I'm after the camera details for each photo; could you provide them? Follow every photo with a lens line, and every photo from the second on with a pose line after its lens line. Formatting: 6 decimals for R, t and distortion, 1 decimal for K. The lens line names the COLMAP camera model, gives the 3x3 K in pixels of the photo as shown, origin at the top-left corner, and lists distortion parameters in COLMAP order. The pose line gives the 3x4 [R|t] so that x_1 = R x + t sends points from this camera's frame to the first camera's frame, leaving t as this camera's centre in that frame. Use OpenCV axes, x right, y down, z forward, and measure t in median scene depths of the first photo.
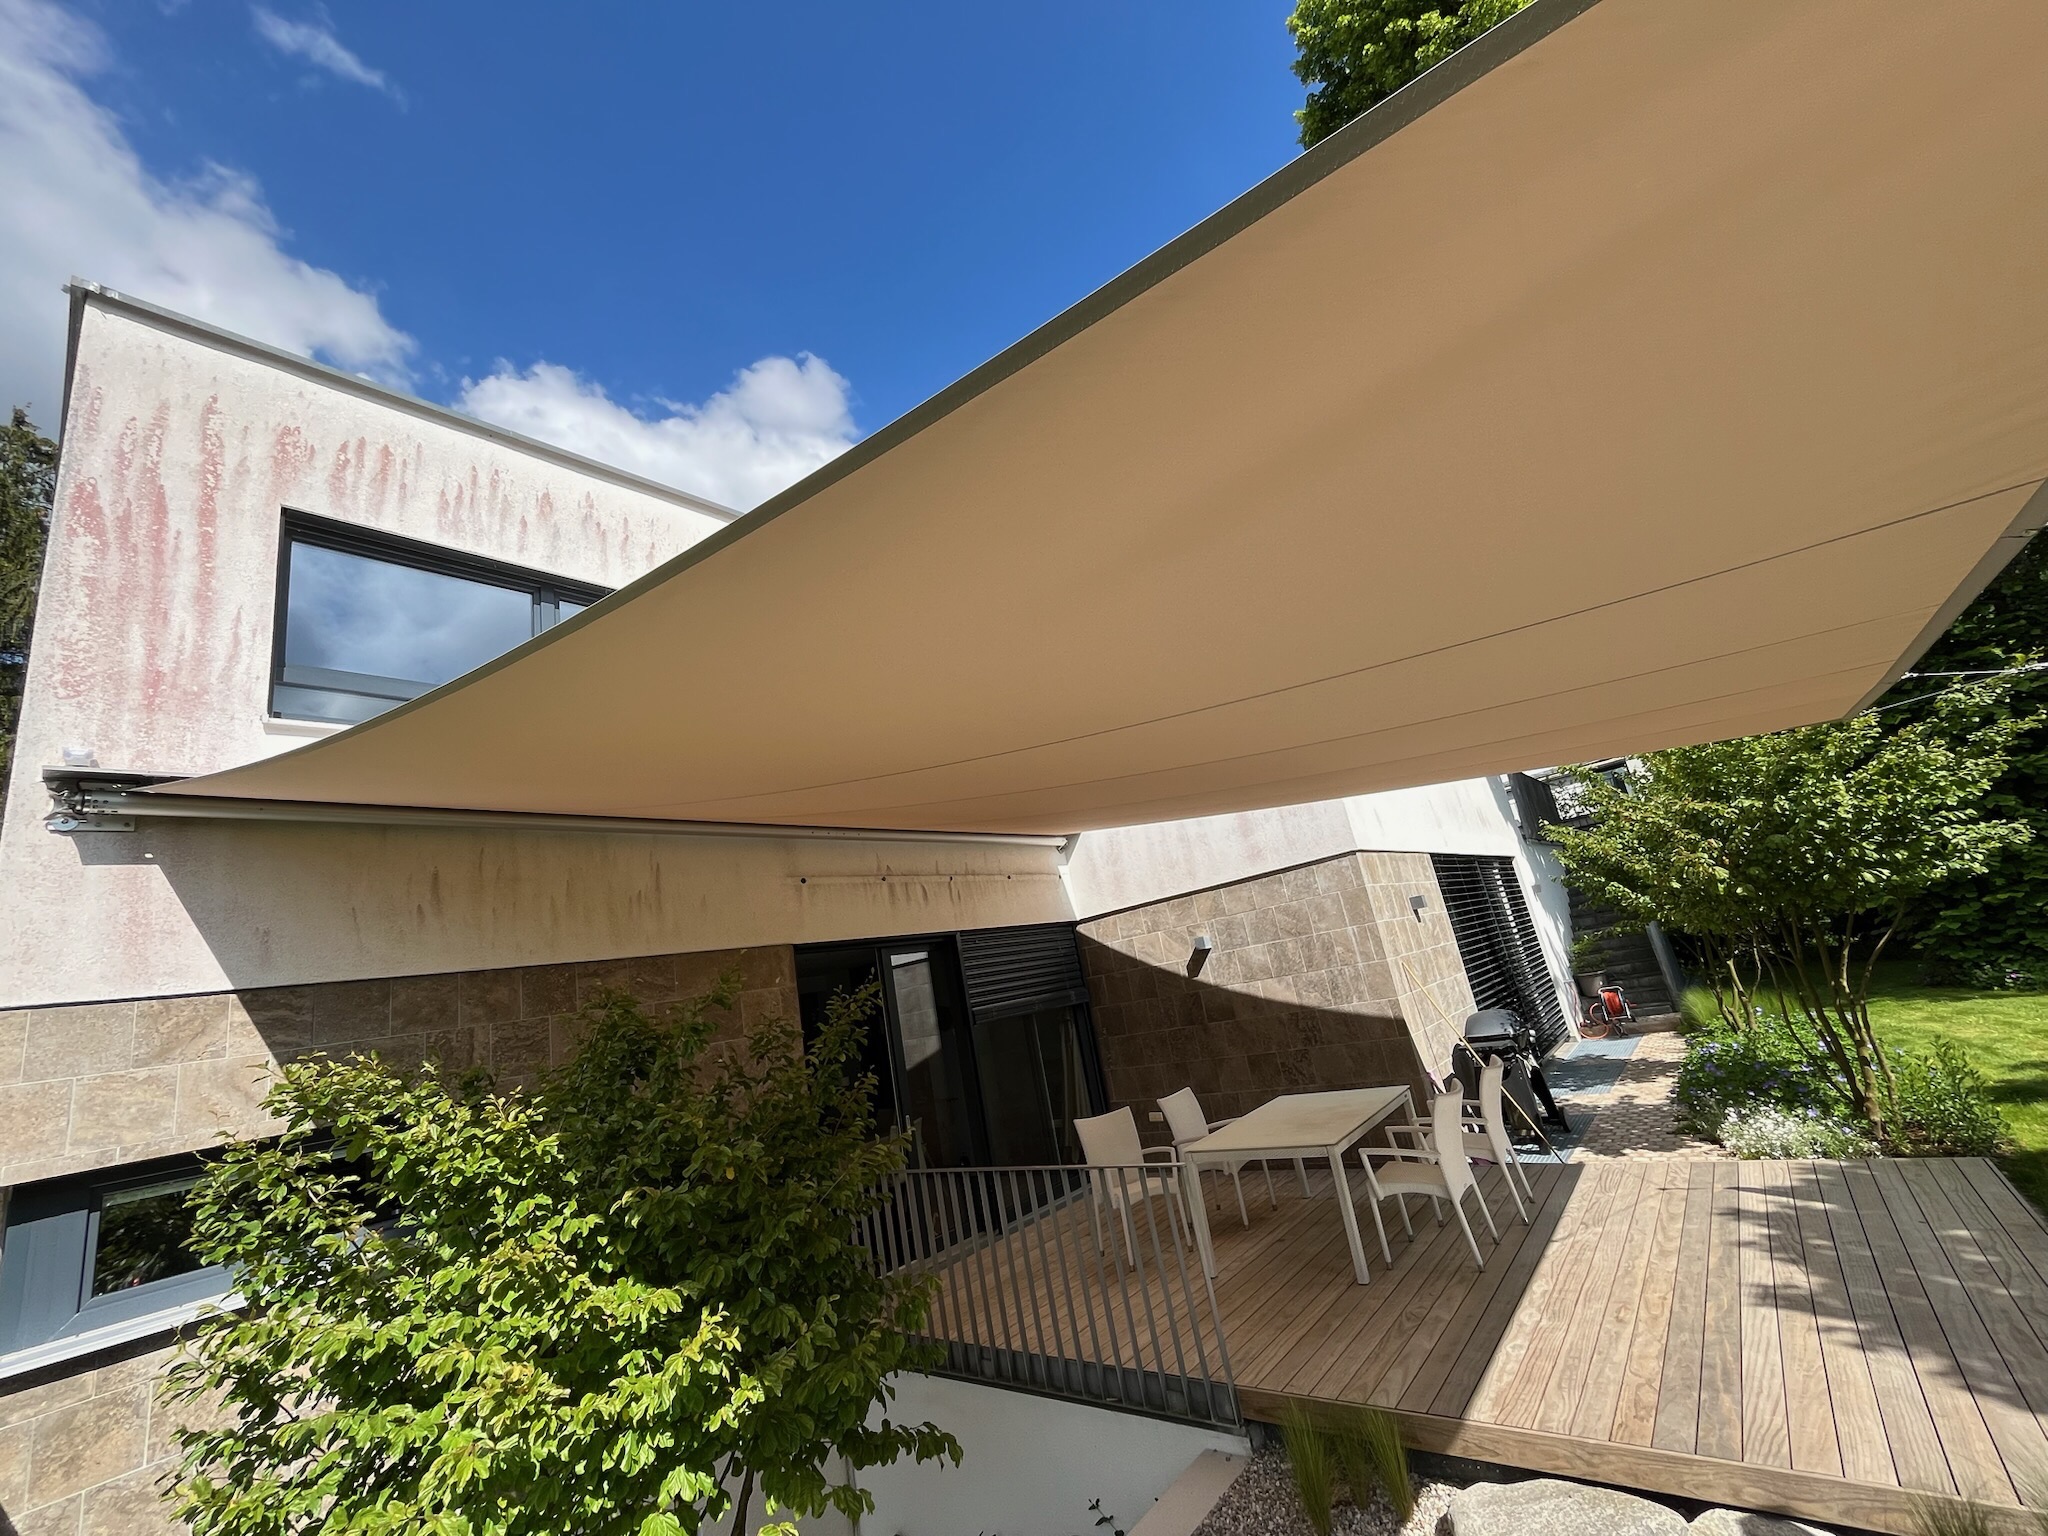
lens RADIAL K [[832.6, 0, 1024.0], [0, 832.6, 768.0], [0, 0, 1]] dist [-0.006109, 0.000179]
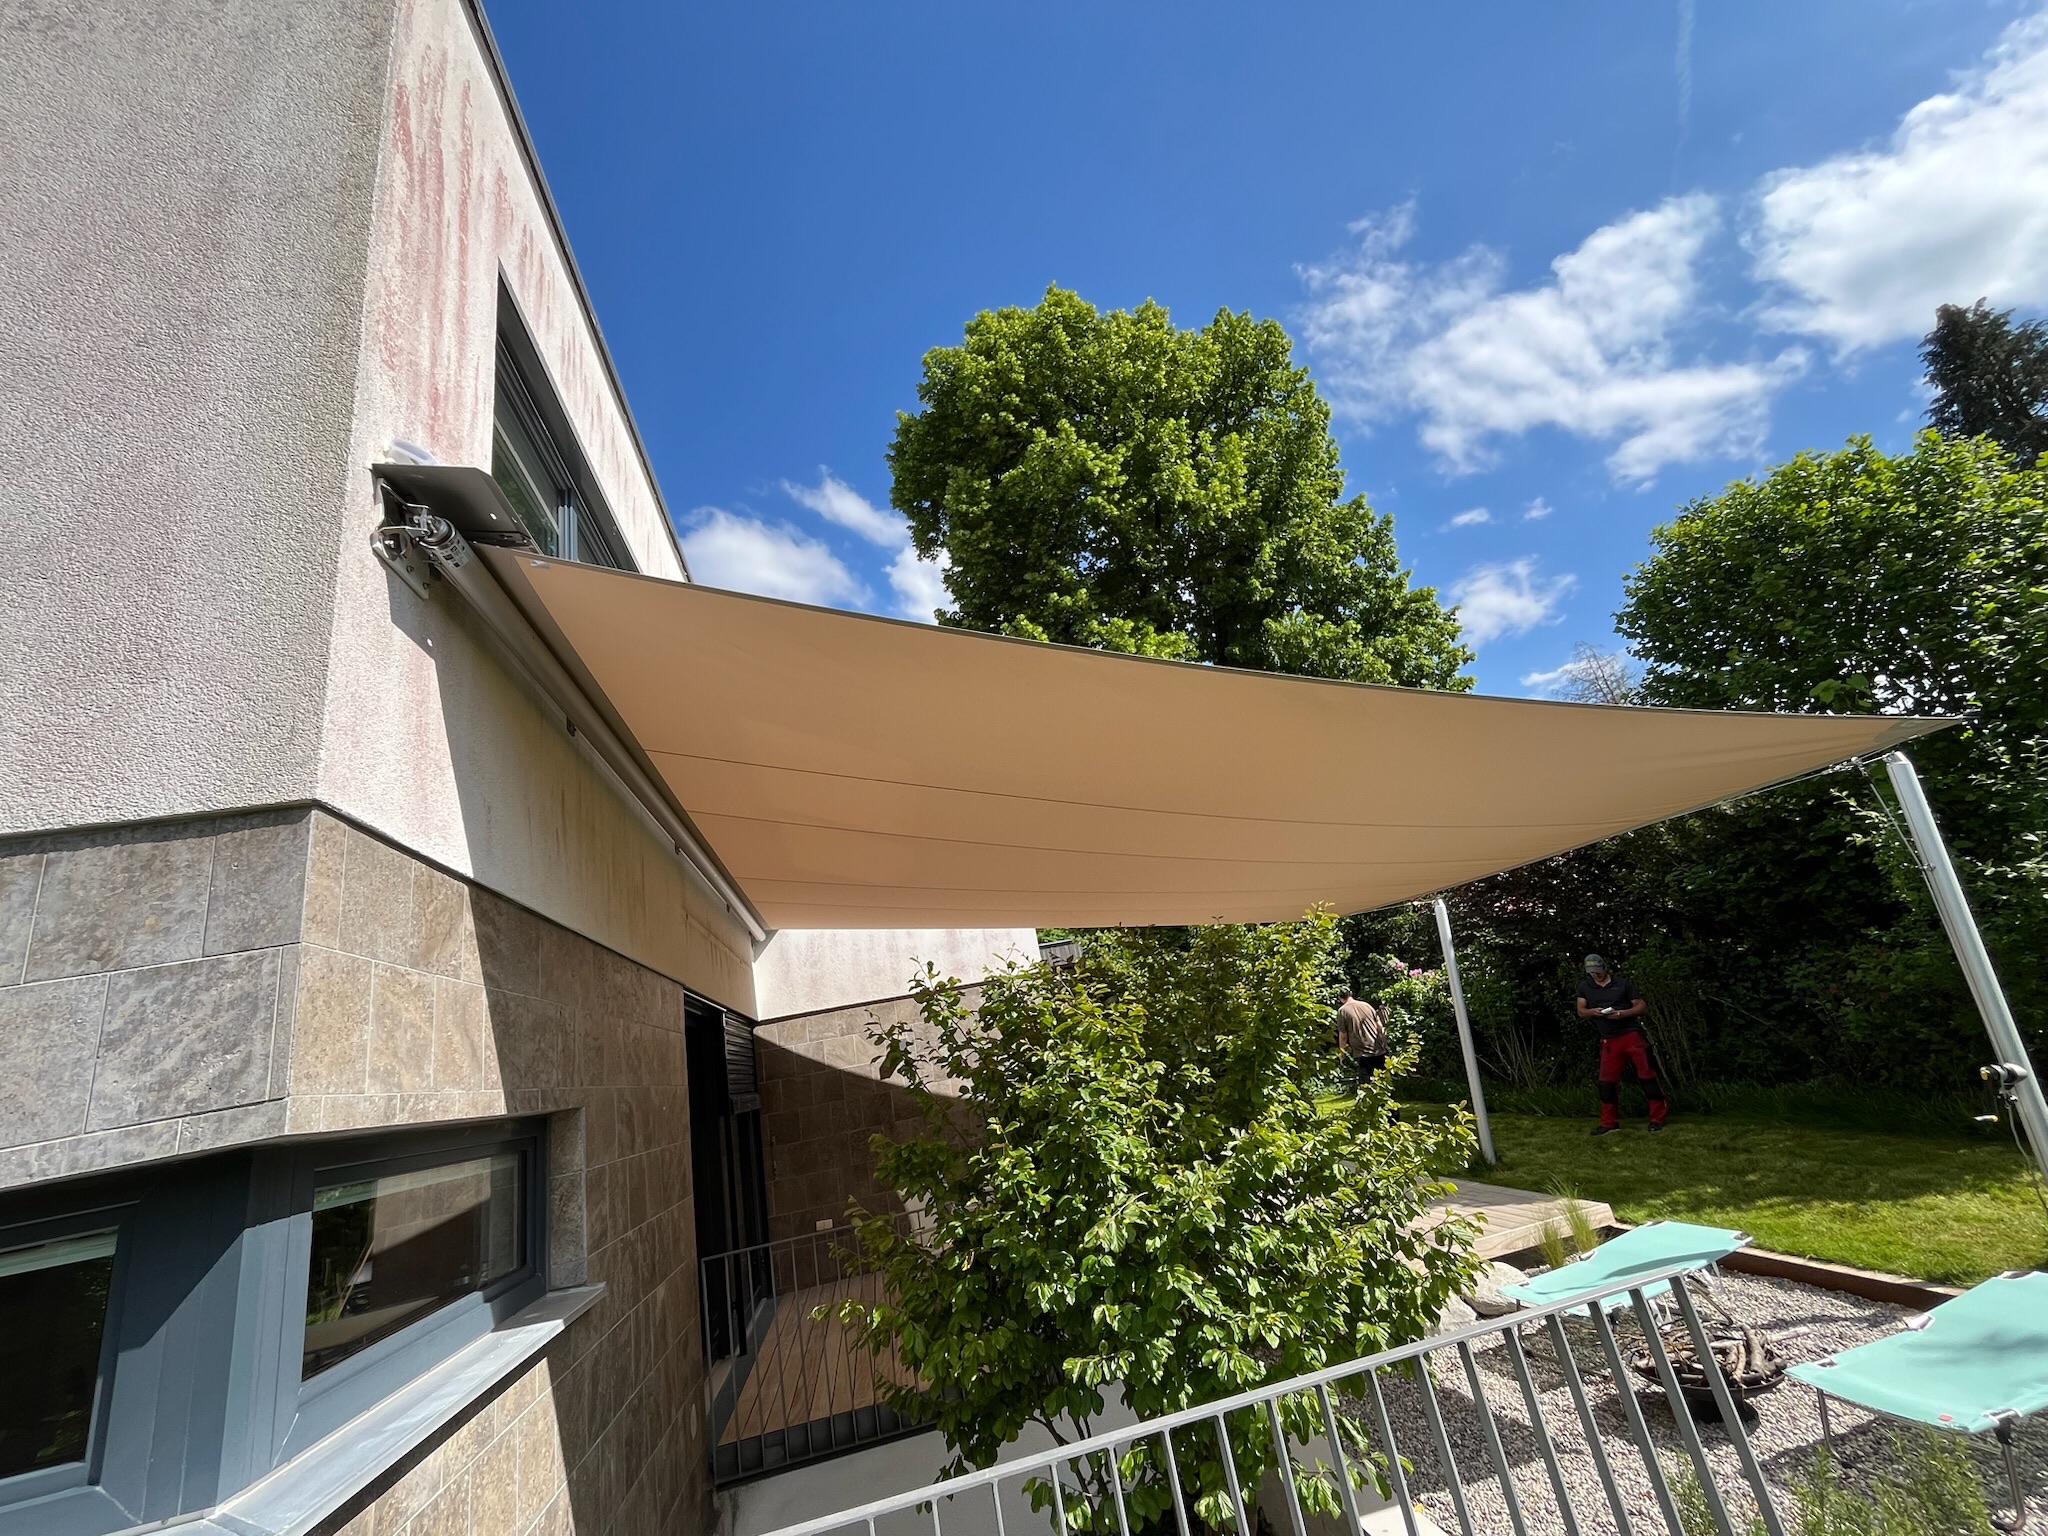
lens RADIAL K [[835.1, 0, 1024.0], [0, 835.1, 768.0], [0, 0, 1]] dist [-0.002718, -0.000011]
pose [[0.645607, 0.302459, 0.701220, -0.830505], [-0.136189, 0.949106, -0.283992, 0.223365], [-0.751428, 0.087849, 0.653941, 0.170851]]
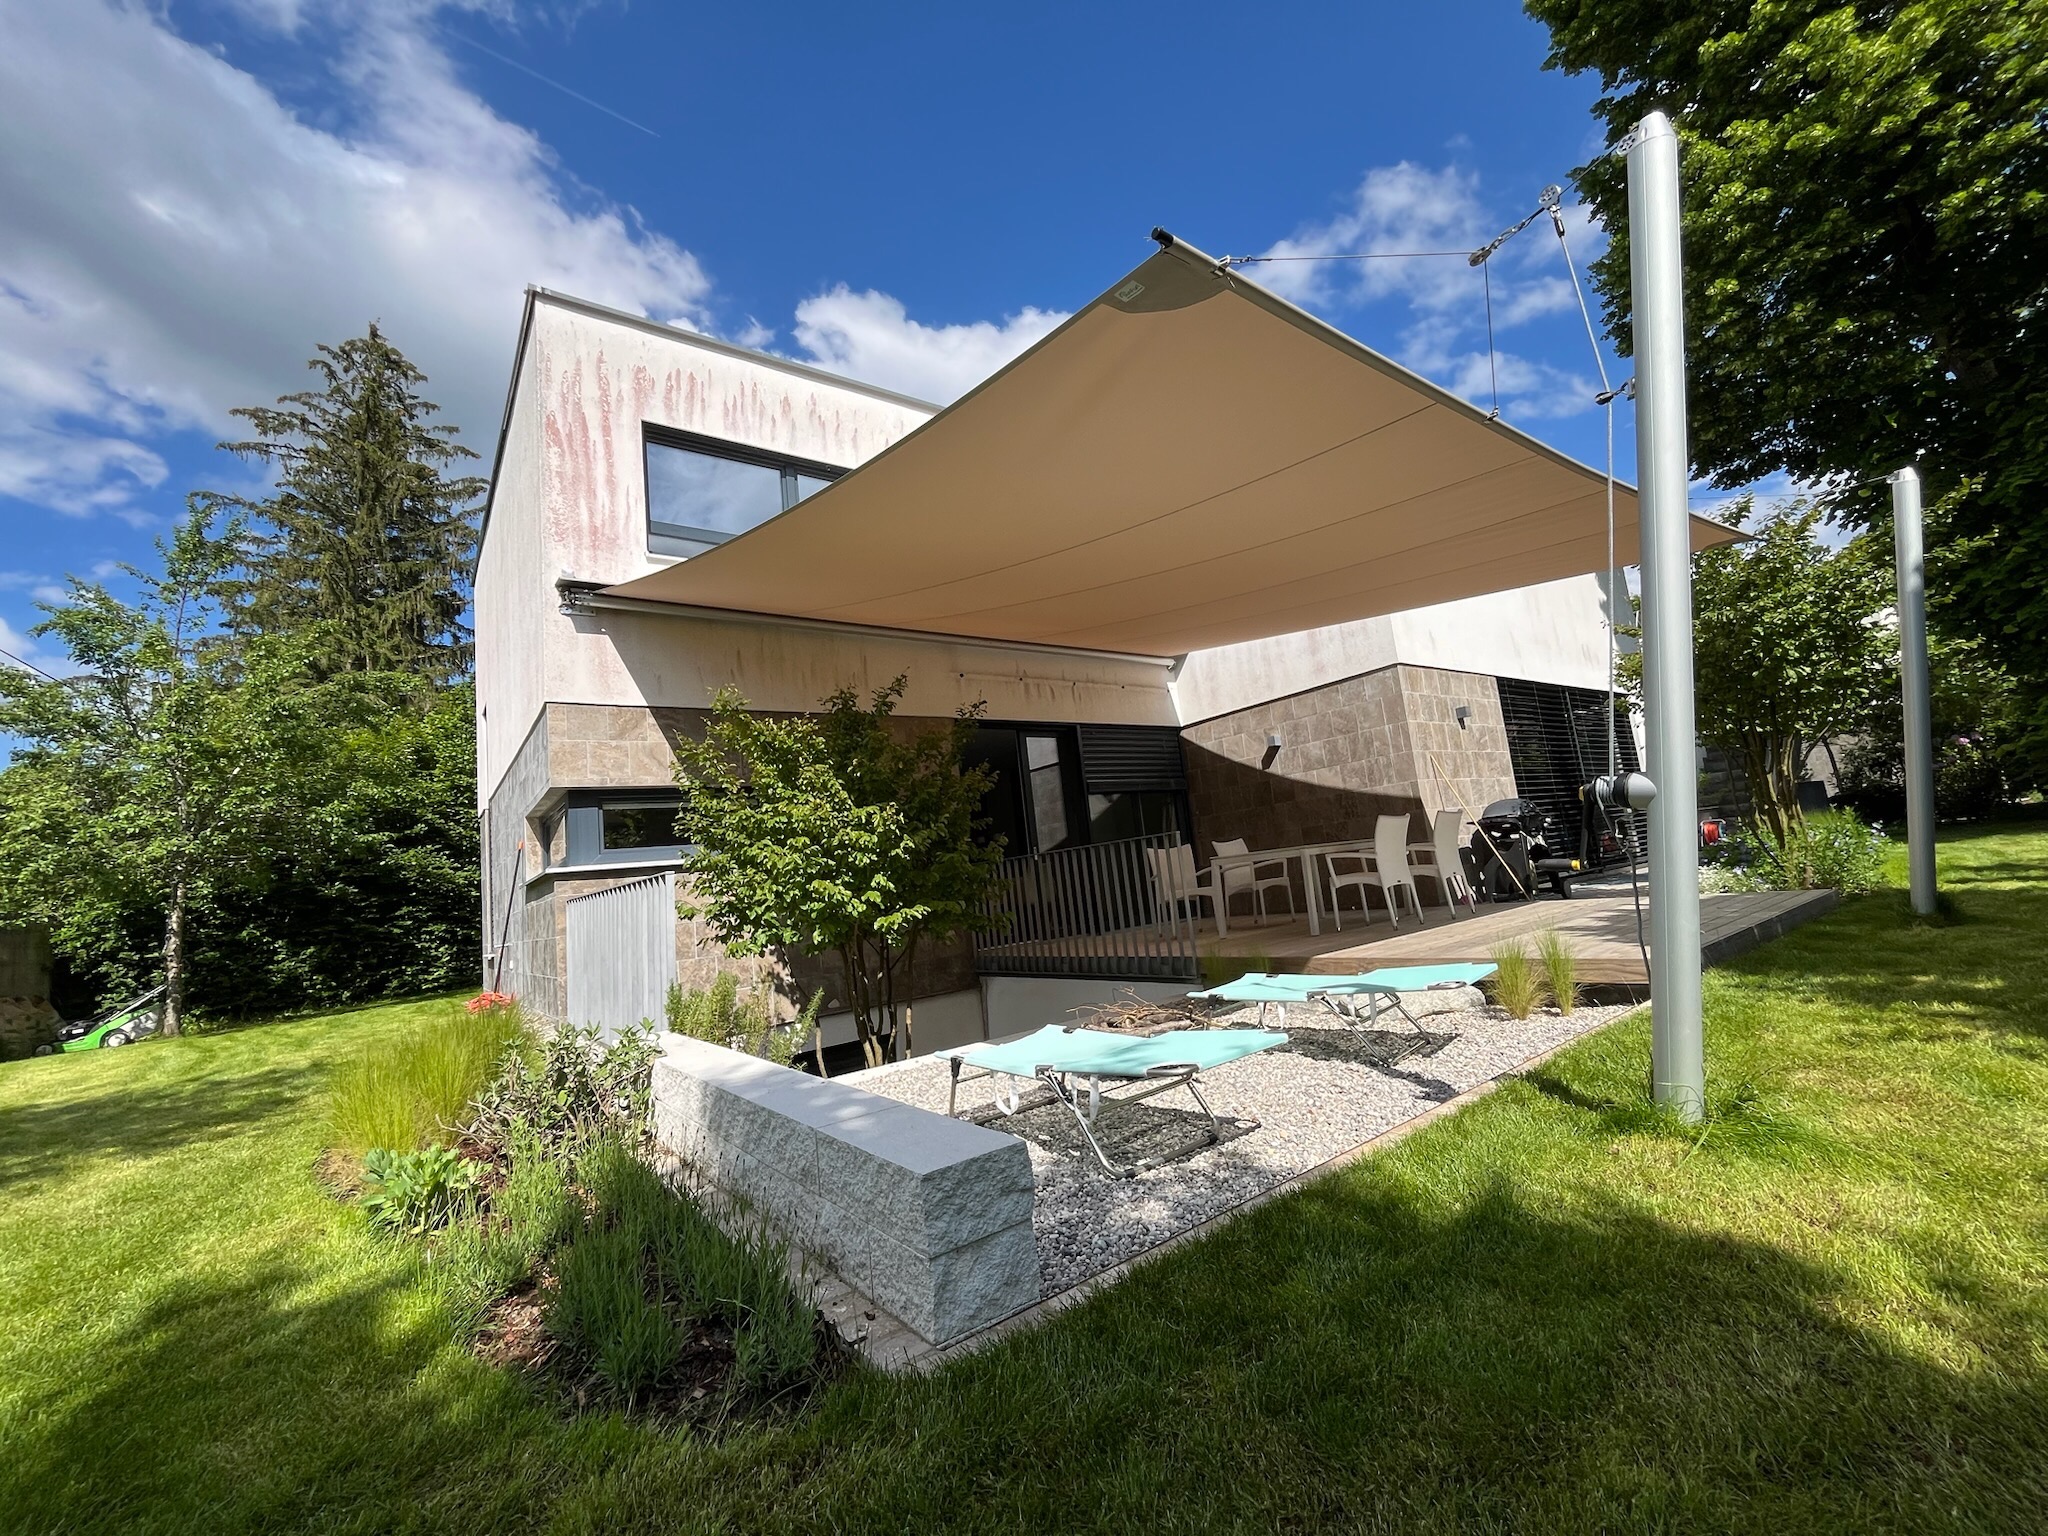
lens RADIAL K [[835.1, 0, 1024.0], [0, 835.1, 768.0], [0, 0, 1]] dist [-0.002718, -0.000011]
pose [[0.974520, 0.041740, -0.220383, 0.183779], [-0.005798, 0.986892, 0.161278, 0.072845], [0.224226, -0.155891, 0.961988, -0.425477]]
